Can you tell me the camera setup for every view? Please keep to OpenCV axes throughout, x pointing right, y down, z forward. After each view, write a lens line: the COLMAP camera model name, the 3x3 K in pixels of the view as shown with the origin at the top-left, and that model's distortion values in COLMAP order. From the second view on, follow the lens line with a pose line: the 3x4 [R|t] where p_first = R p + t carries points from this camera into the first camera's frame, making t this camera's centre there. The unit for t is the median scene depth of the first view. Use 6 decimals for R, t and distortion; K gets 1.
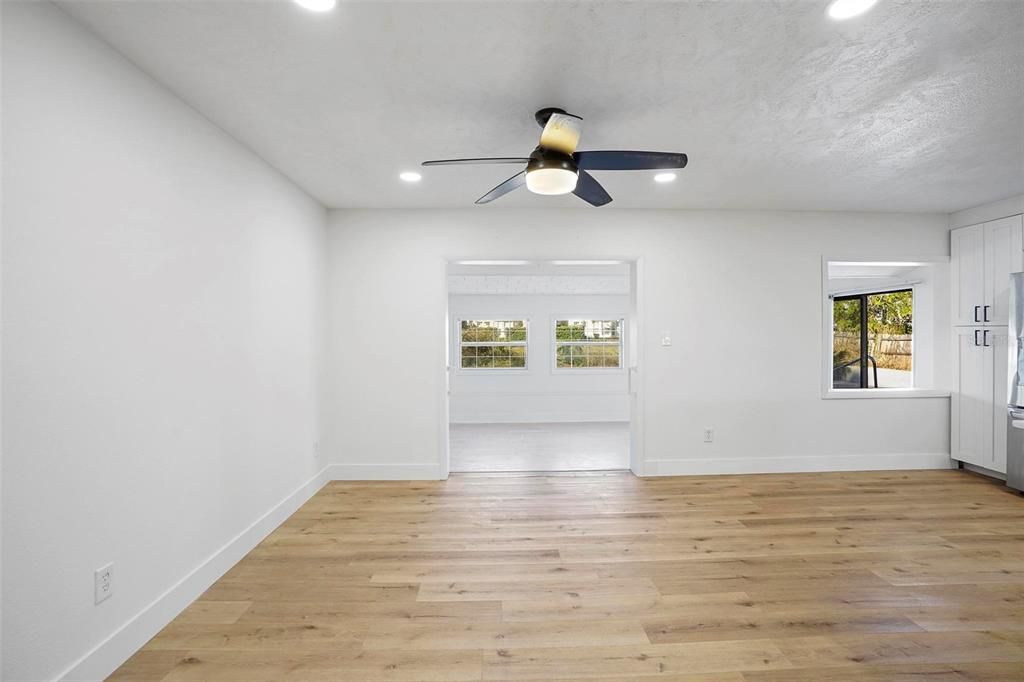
lens RADIAL K [[475.5, 0, 506.0], [0, 475.5, 334.0], [0, 0, 1]] dist [0.001900, 0.000460]
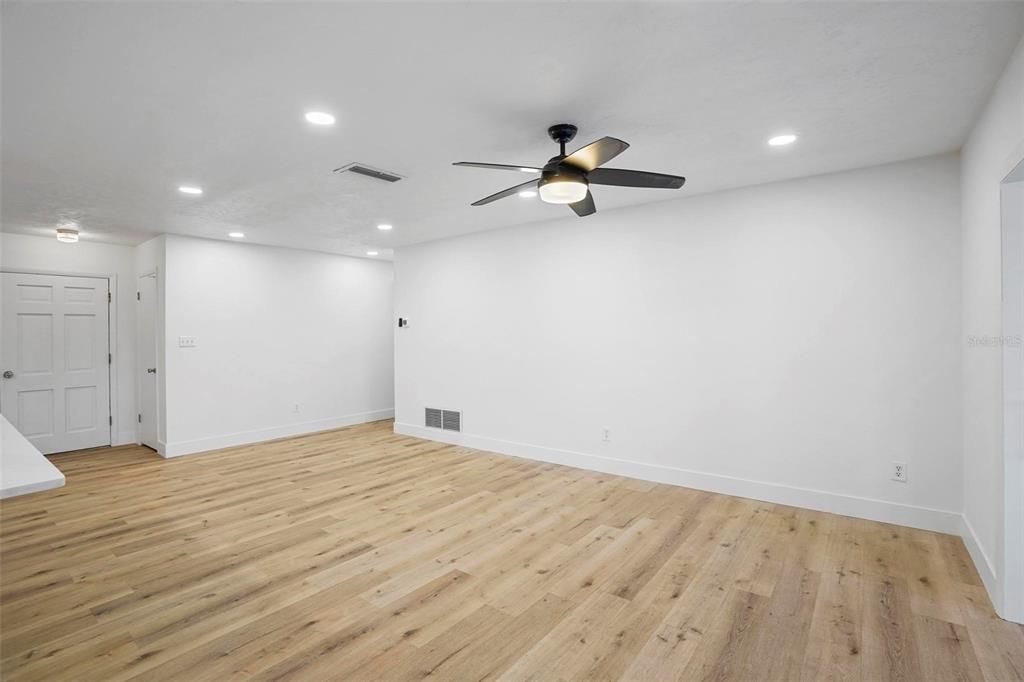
lens RADIAL K [[475.5, 0, 506.0], [0, 475.5, 334.0], [0, 0, 1]] dist [0.001900, 0.000460]
pose [[-0.634608, 0.002182, -0.772831, 1.048369], [0.013805, 0.999868, -0.008513, 0.018013], [0.772711, -0.016072, -0.634554, 1.664784]]
